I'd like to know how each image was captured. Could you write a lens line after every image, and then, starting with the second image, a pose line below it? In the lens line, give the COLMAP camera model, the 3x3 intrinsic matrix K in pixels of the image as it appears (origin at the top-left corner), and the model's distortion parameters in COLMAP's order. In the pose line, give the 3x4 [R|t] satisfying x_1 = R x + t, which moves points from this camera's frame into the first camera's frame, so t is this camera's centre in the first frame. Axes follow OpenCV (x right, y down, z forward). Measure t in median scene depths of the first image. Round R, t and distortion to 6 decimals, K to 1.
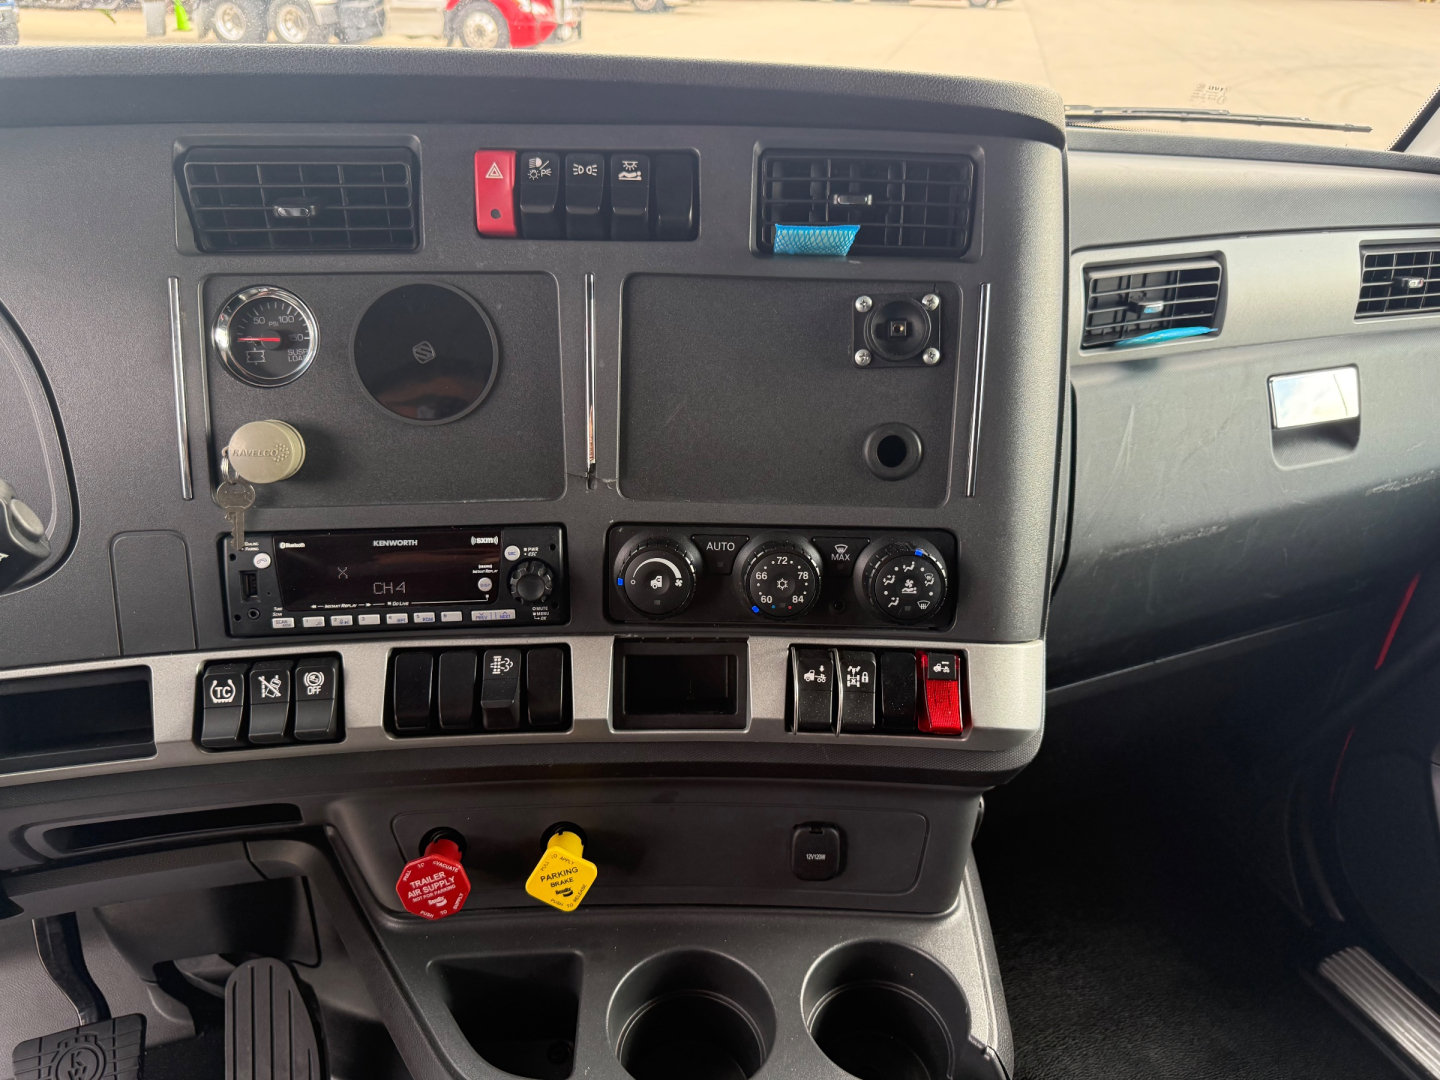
lens RADIAL K [[1013.7, 0, 720.0], [0, 1013.7, 540.0], [0, 0, 1]] dist [0.078703, -0.125752]
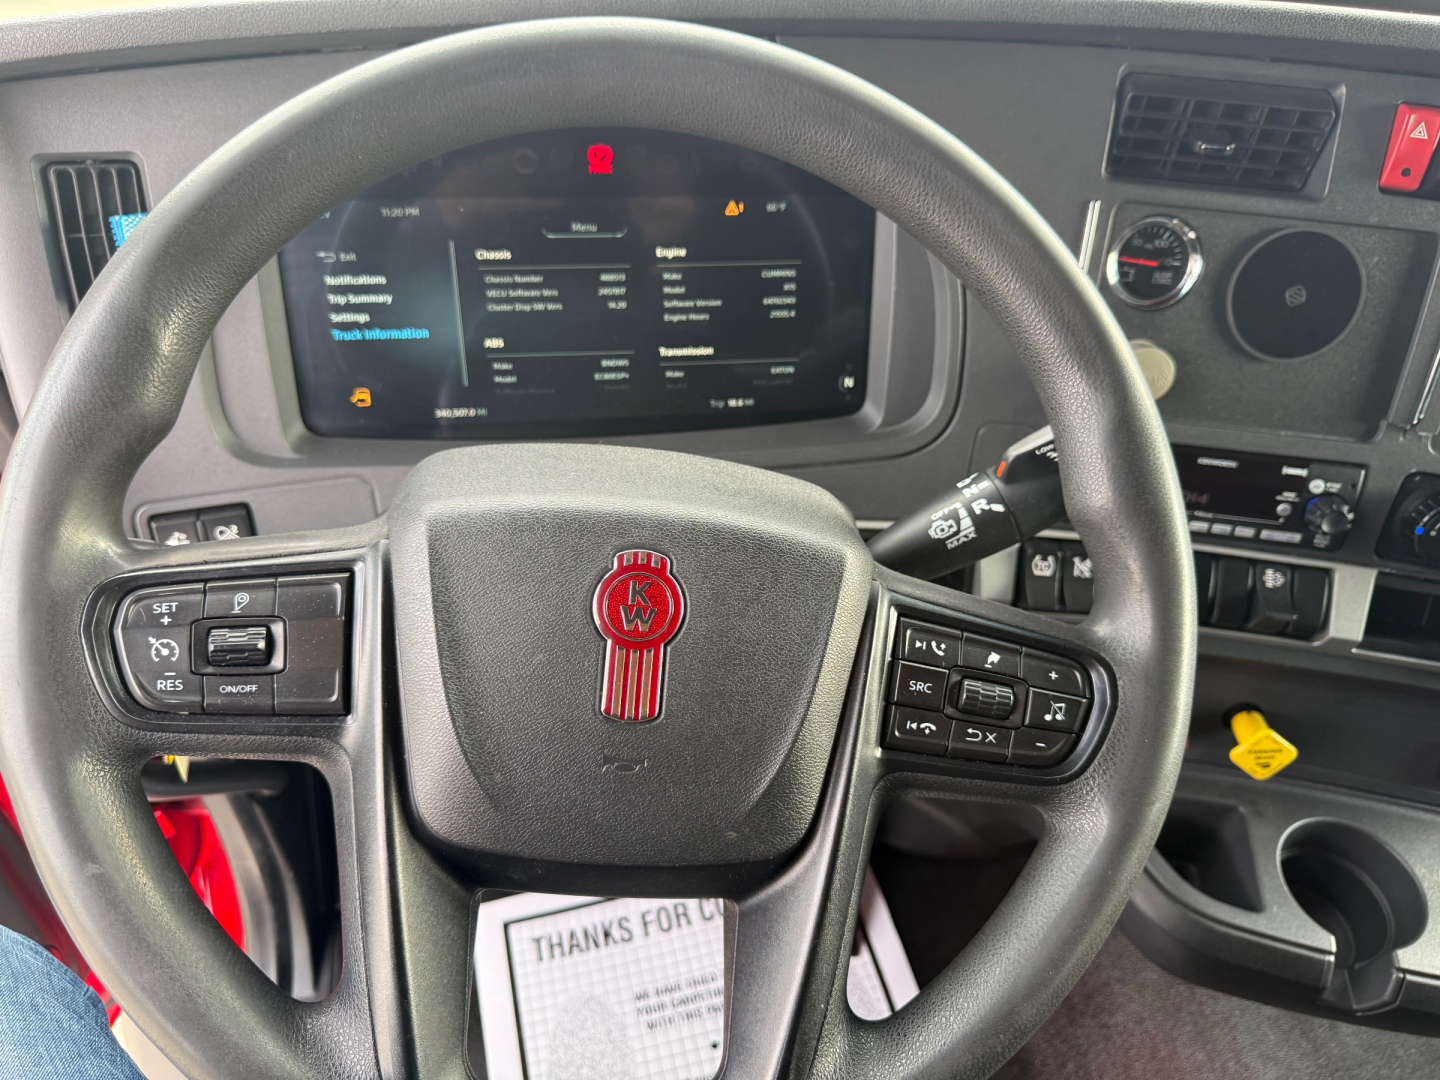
lens RADIAL K [[1015.0, 0, 715.8], [0, 1015.0, 556.8], [0, 0, 1]] dist [-0.038535, 0.002481]
pose [[0.978026, 0.163207, -0.129722, -0.679811], [-0.125222, 0.957354, 0.260370, -0.113711], [0.166684, -0.238405, 0.956755, -0.167676]]
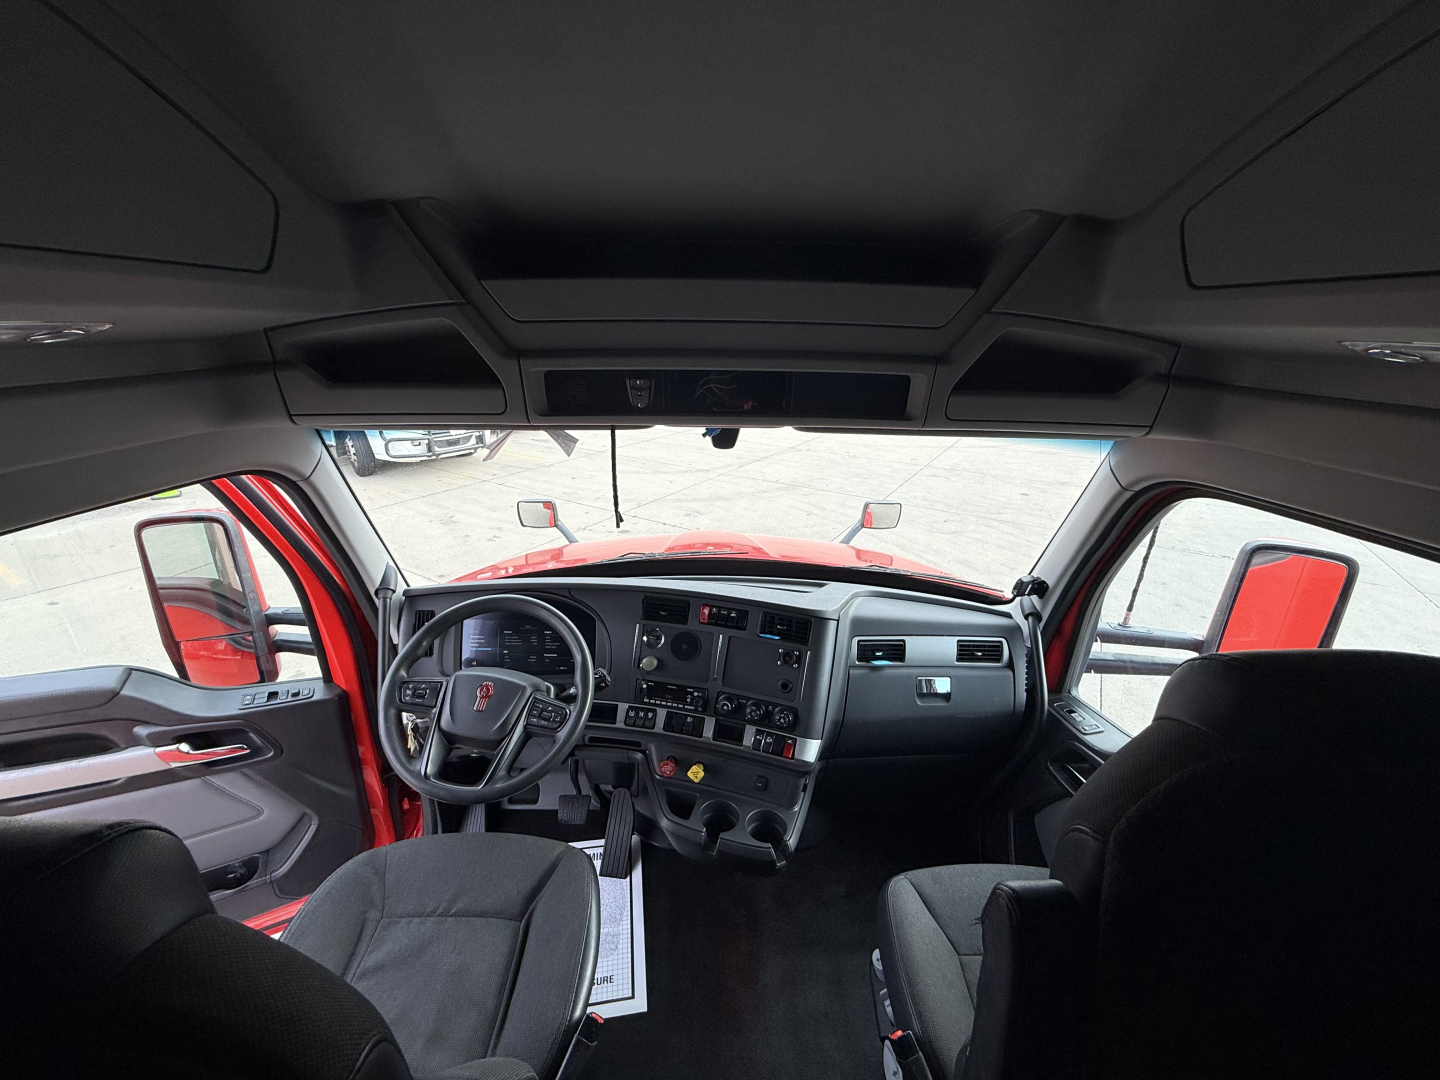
lens RADIAL K [[576.7, 0, 720.0], [0, 576.7, 540.0], [0, 0, 1]] dist [-0.003116, 0.000198]
pose [[0.948252, 0.108835, -0.298284, 0.559233], [-0.156859, 0.977351, -0.142054, -0.297011], [0.276068, 0.181492, 0.943847, -1.428532]]
